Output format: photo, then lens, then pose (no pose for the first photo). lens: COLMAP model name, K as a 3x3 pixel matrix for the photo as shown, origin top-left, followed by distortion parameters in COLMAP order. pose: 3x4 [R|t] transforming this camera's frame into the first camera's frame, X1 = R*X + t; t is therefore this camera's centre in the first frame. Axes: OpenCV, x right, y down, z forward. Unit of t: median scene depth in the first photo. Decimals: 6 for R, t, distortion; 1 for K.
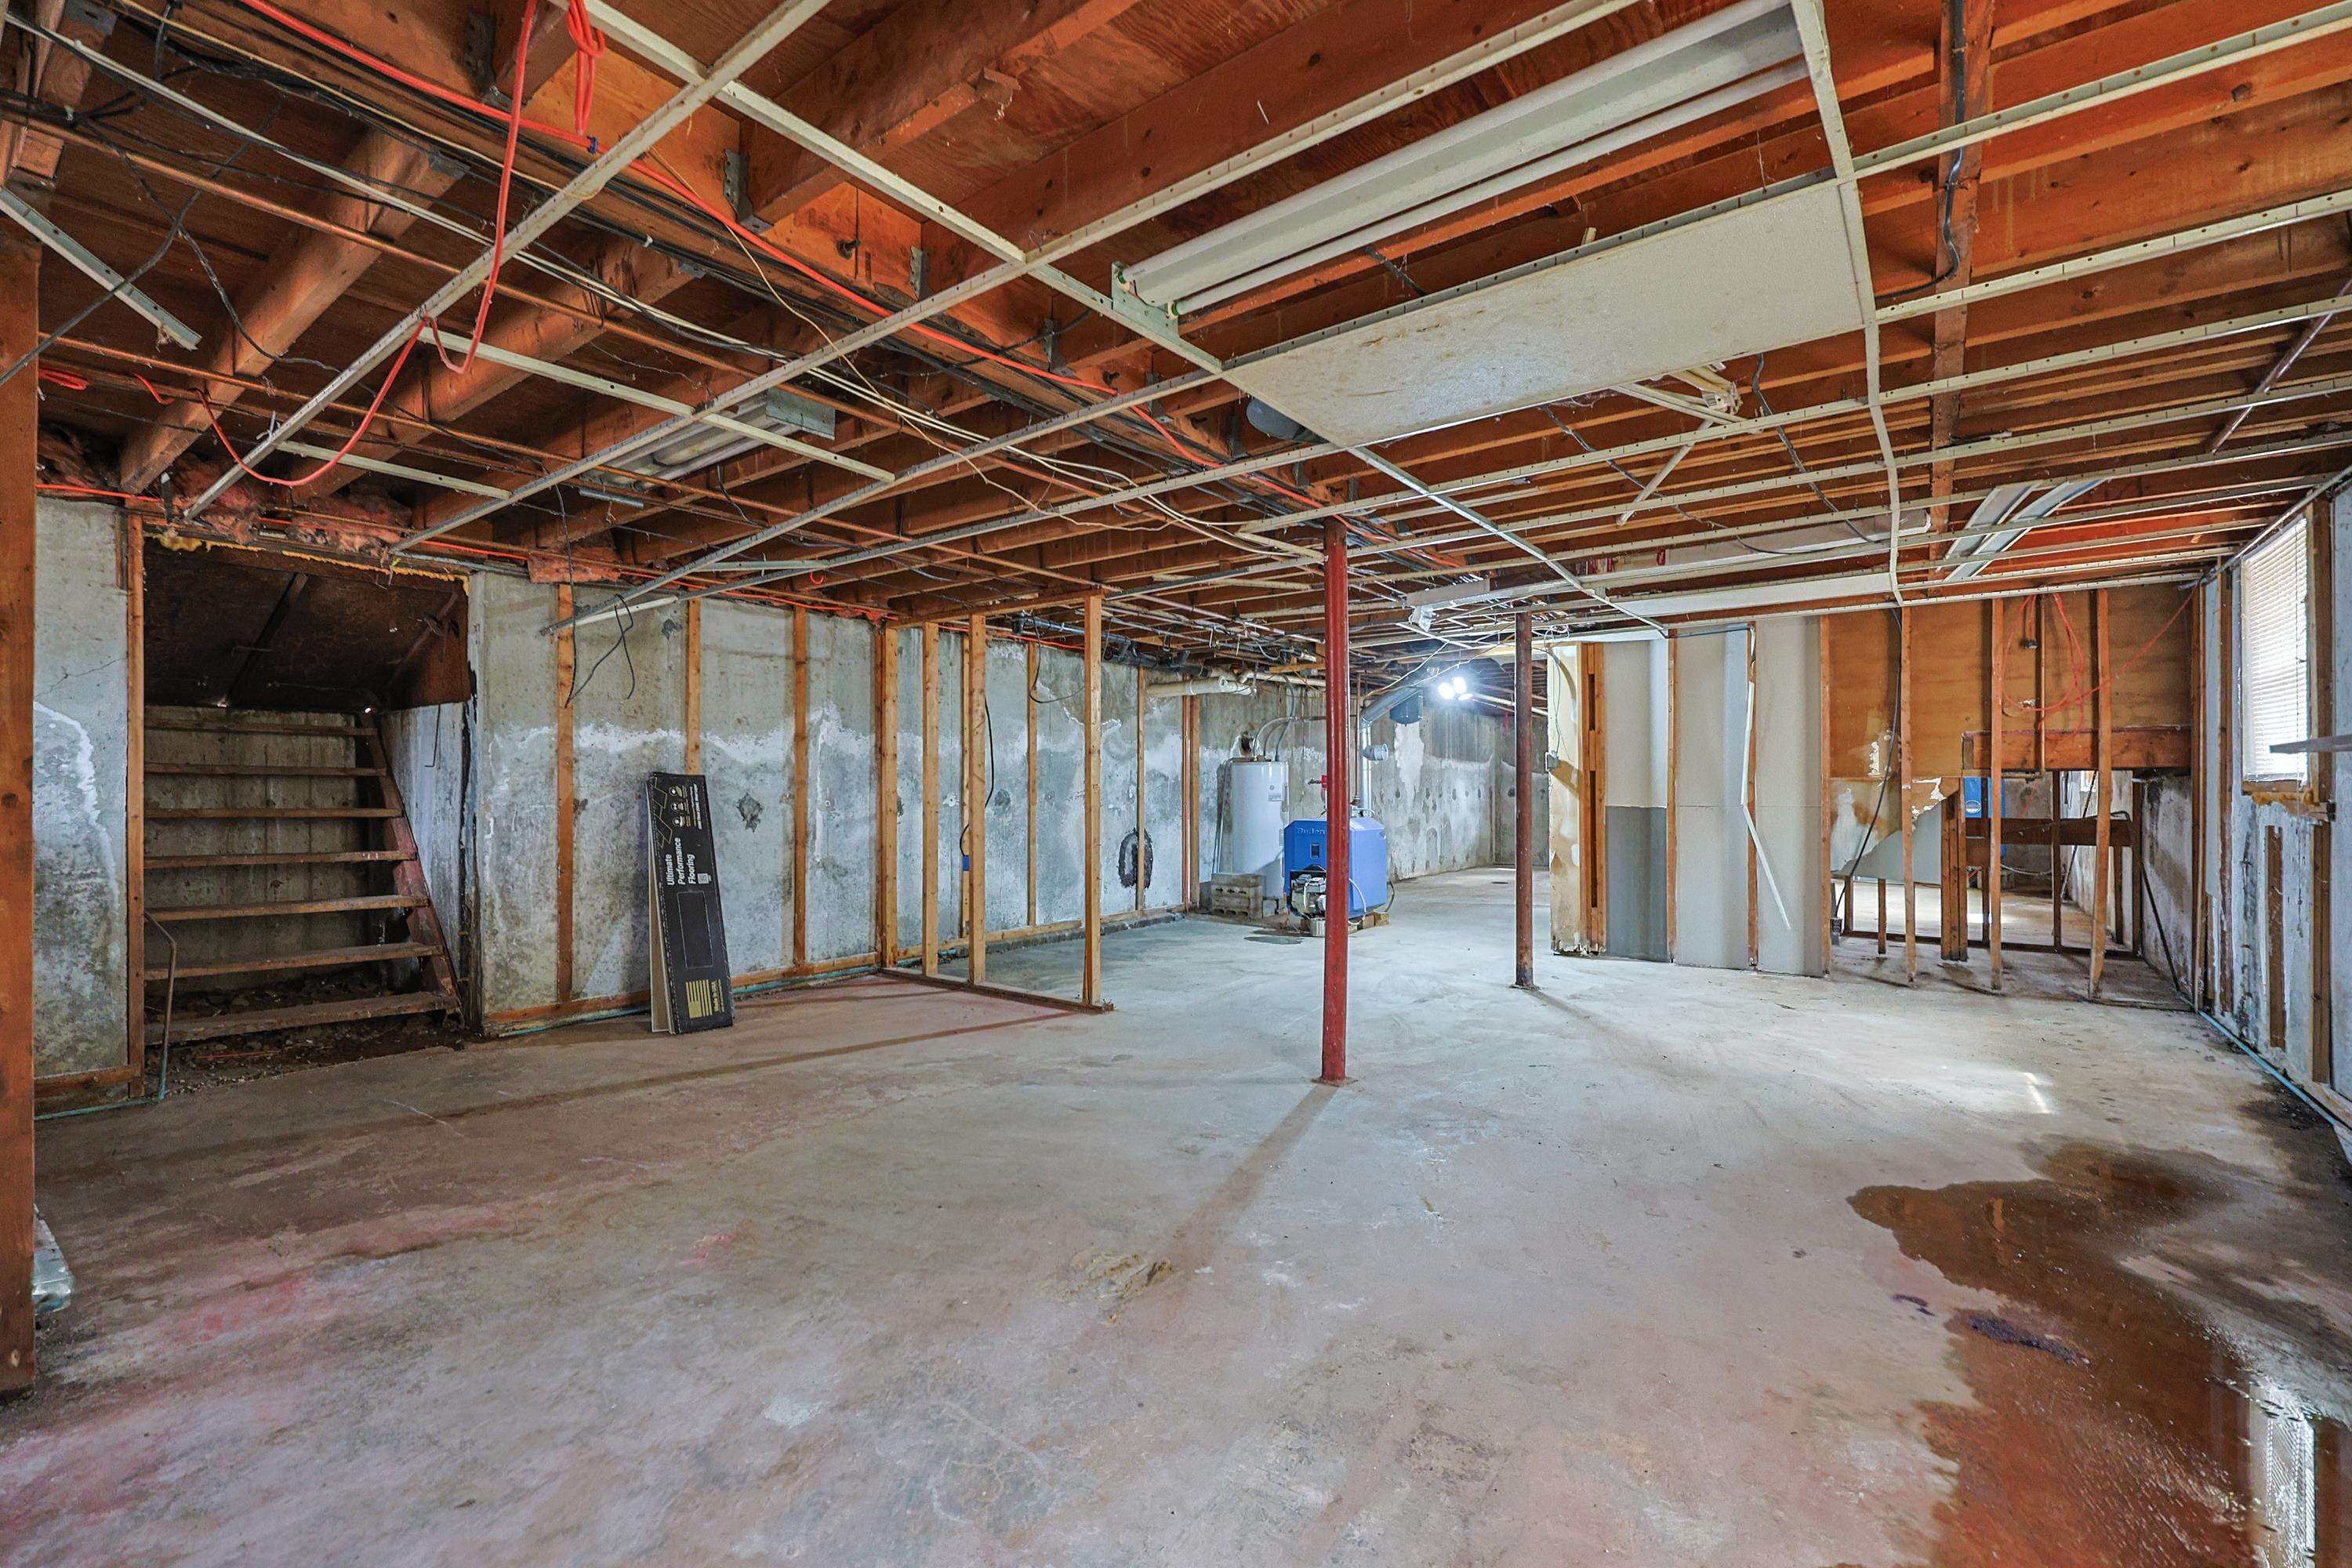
lens RADIAL K [[999.5, 0, 1183.2], [0, 999.5, 781.5], [0, 0, 1]] dist [-0.001550, -0.000302]
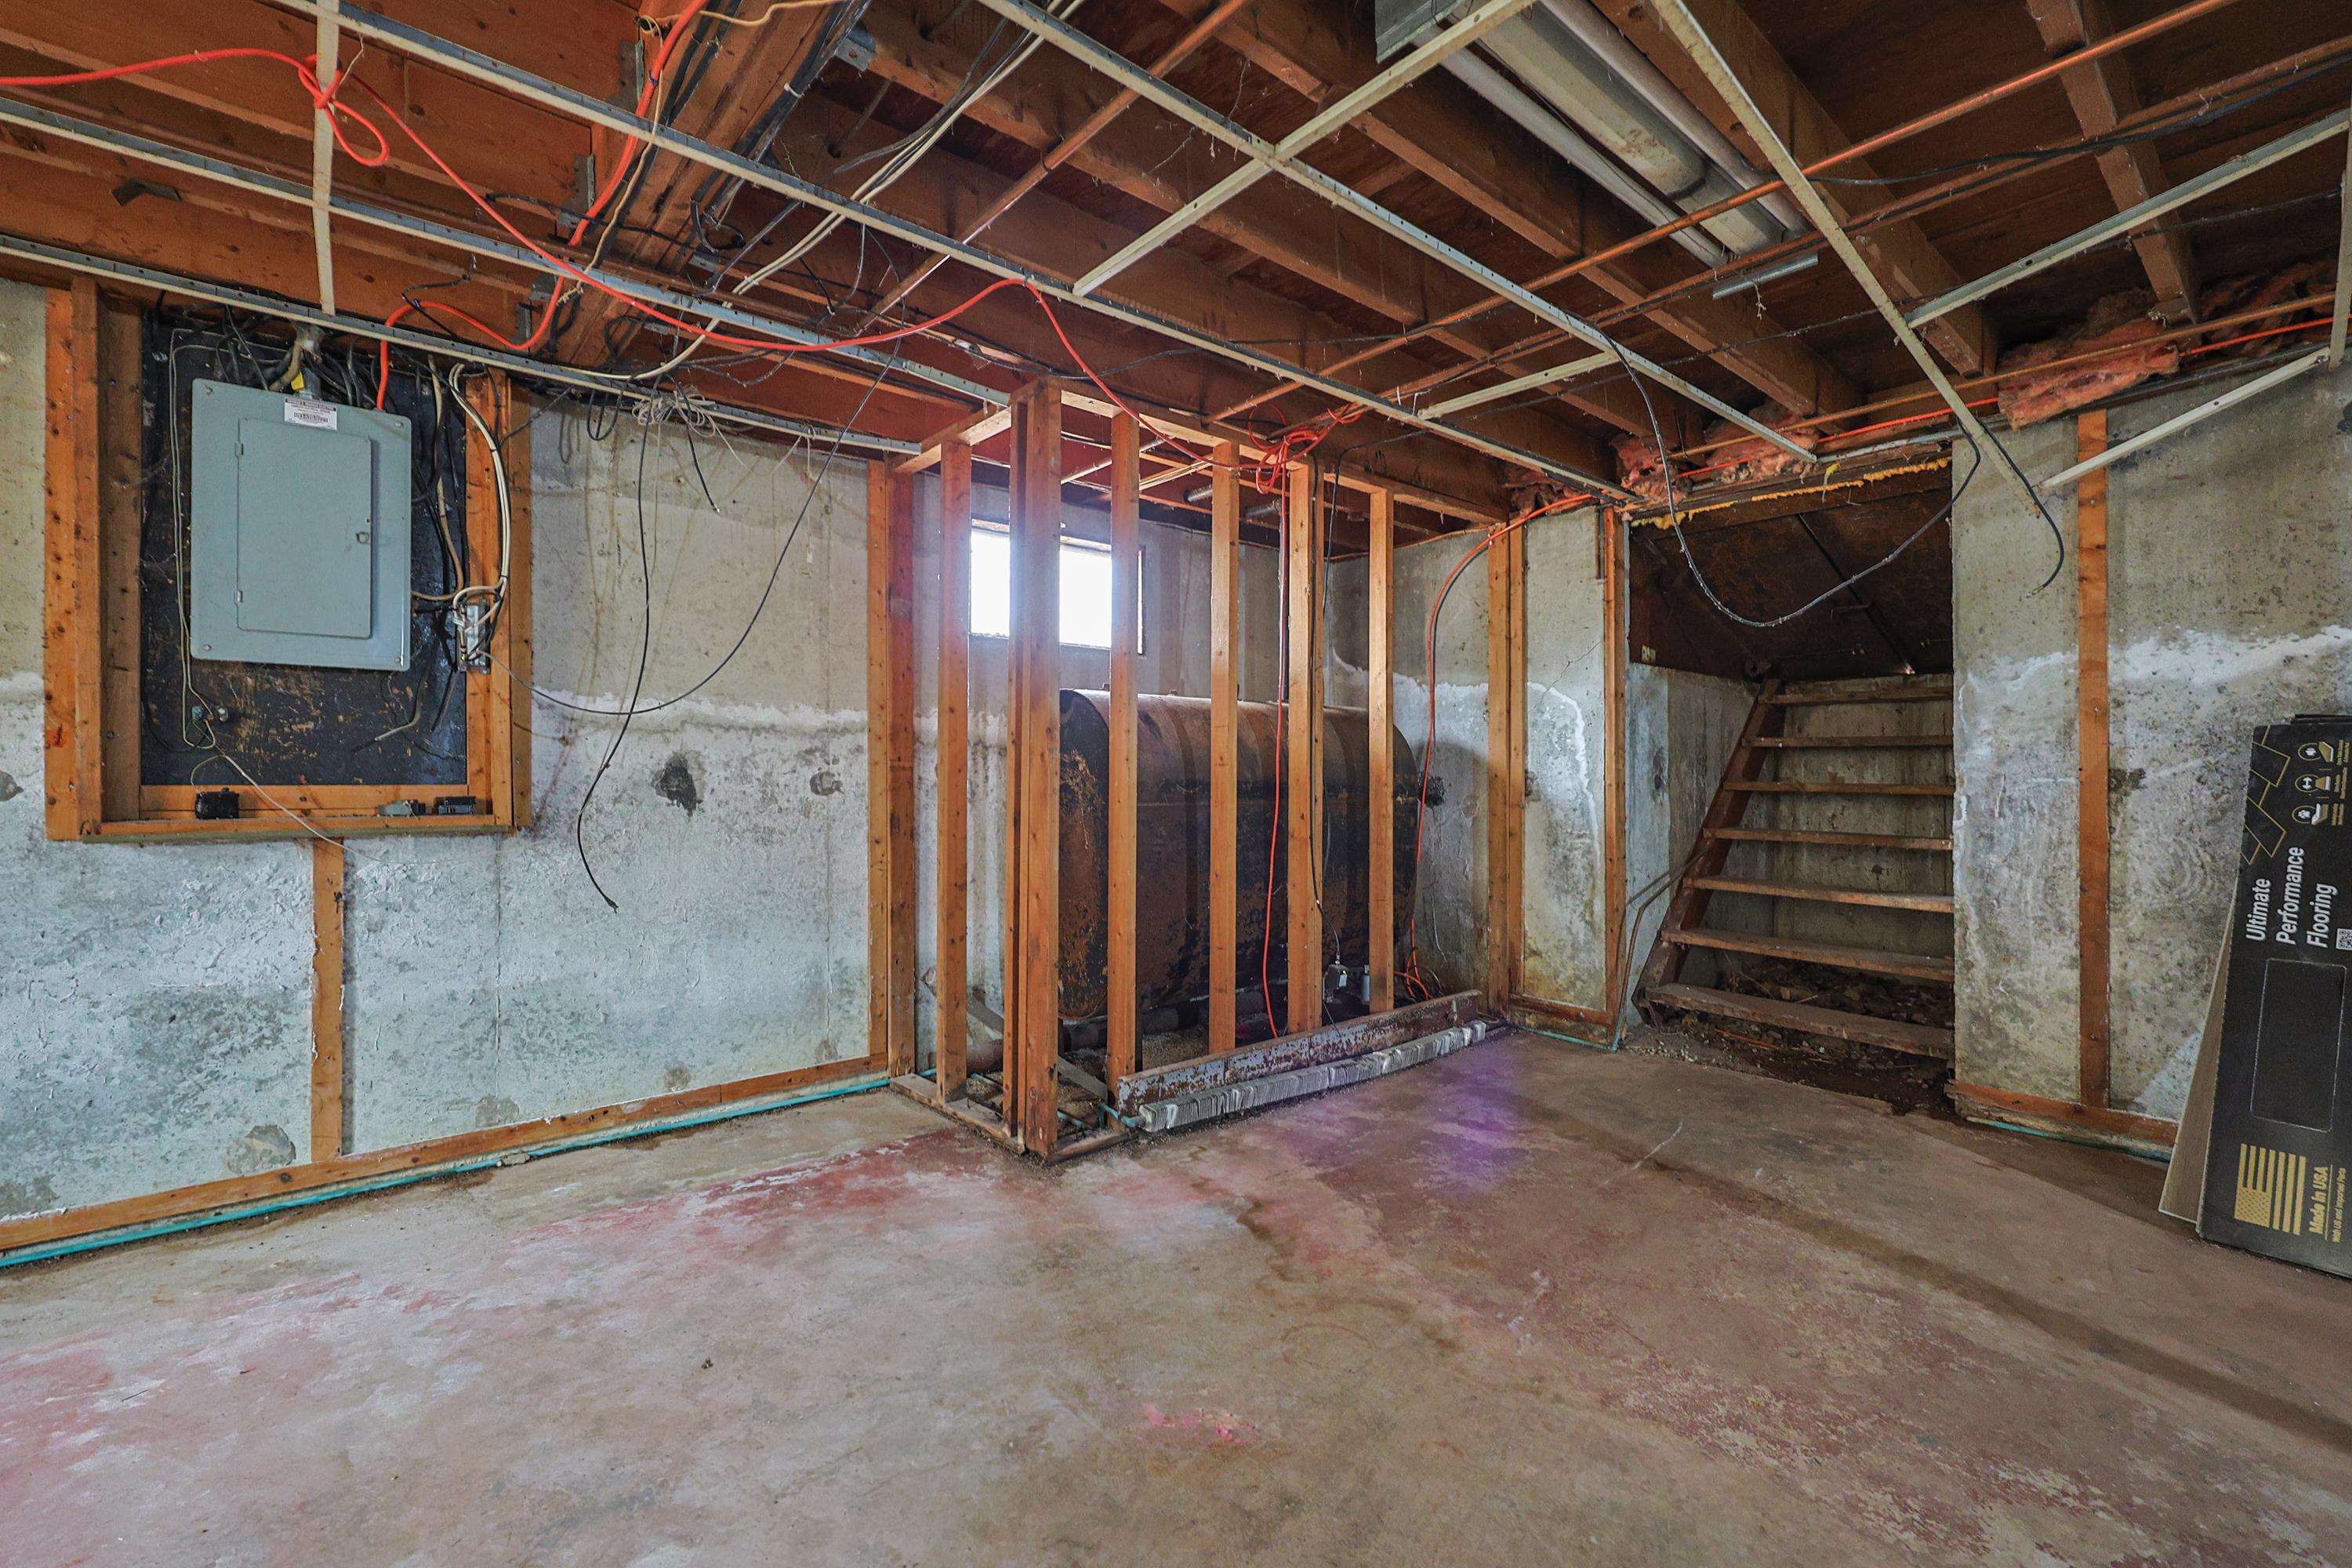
lens RADIAL K [[999.5, 0, 1183.2], [0, 999.5, 781.5], [0, 0, 1]] dist [-0.001550, -0.000302]
pose [[-0.224951, 0.000550, -0.974370, 0.091360], [0.005675, 0.999984, -0.000746, 0.023063], [0.974354, -0.005698, -0.224950, 0.618275]]
